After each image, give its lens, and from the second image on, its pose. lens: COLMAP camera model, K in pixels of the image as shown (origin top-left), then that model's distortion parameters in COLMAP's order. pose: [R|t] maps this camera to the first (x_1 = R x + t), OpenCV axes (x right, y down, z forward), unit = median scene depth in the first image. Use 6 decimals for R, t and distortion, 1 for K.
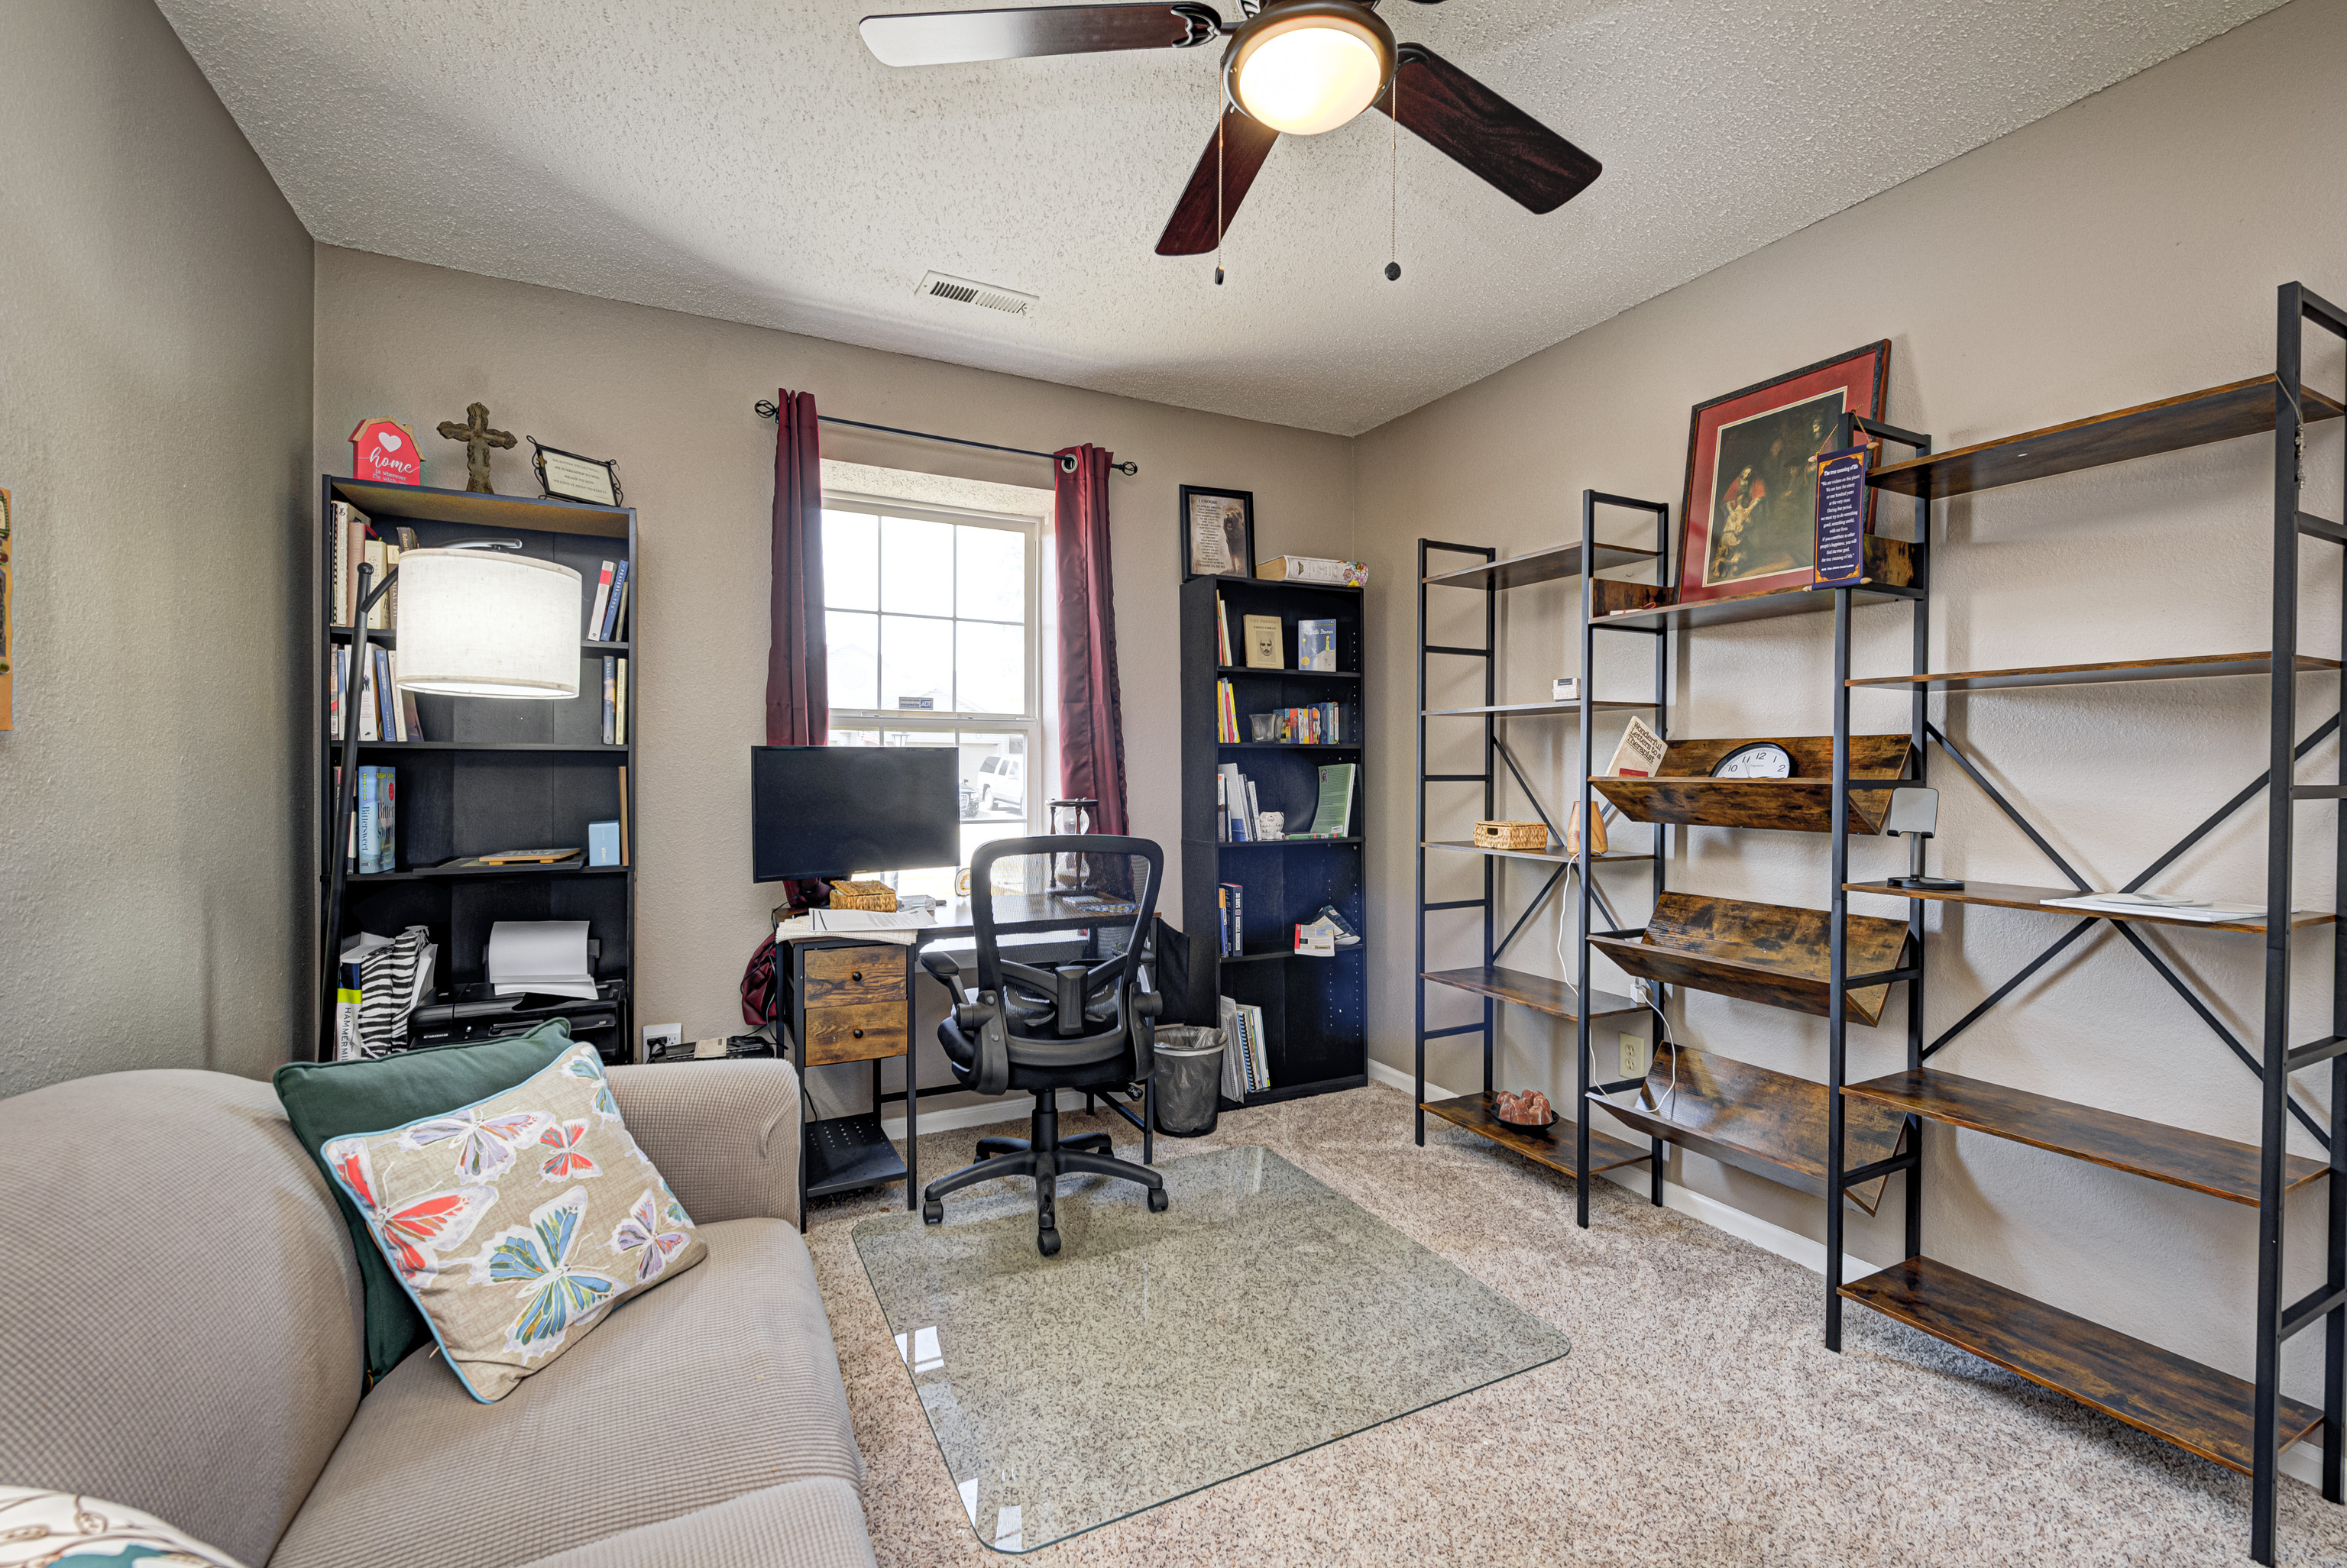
lens RADIAL K [[1001.0, 0, 1171.3], [0, 1001.0, 783.0], [0, 0, 1]] dist [0.000812, -0.002939]
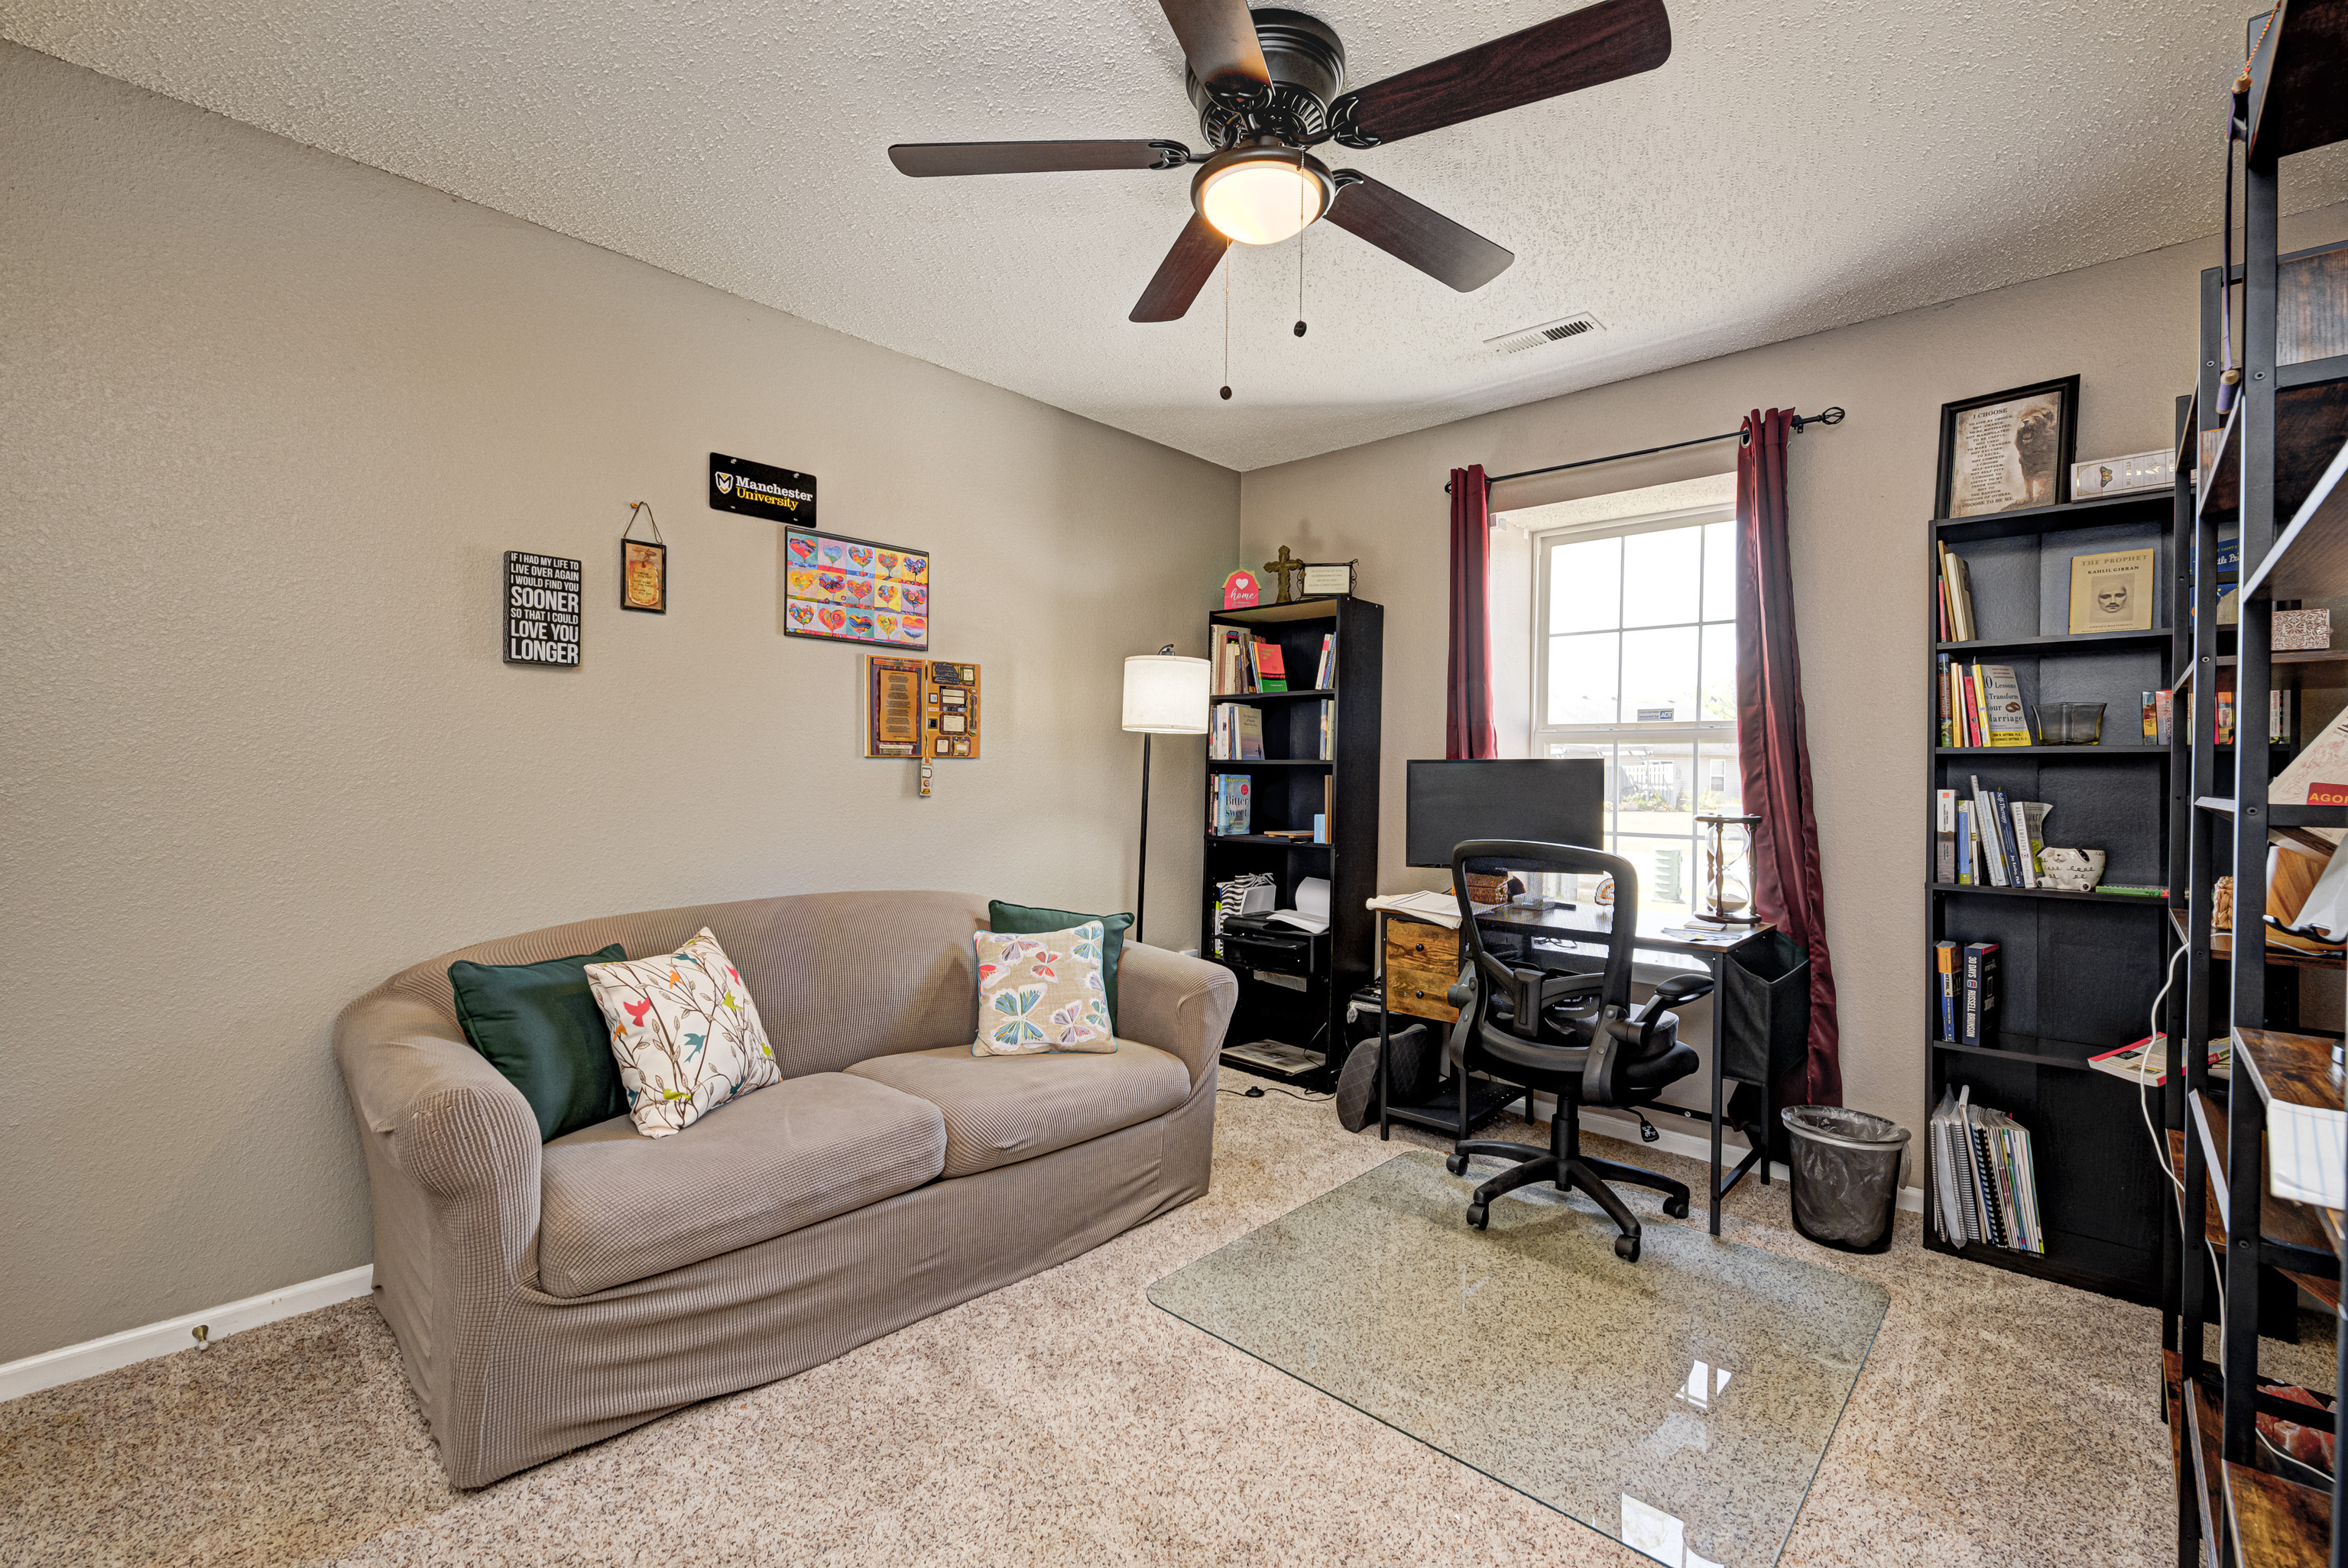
lens RADIAL K [[1001.5, 0, 1171.8], [0, 1001.5, 783.0], [0, 0, 1]] dist [0.000812, -0.002939]
pose [[0.350339, 0.008743, -0.936582, 0.586056], [-0.024482, 0.999700, 0.000175, -0.000194], [0.936303, 0.022868, 0.350448, 0.230336]]
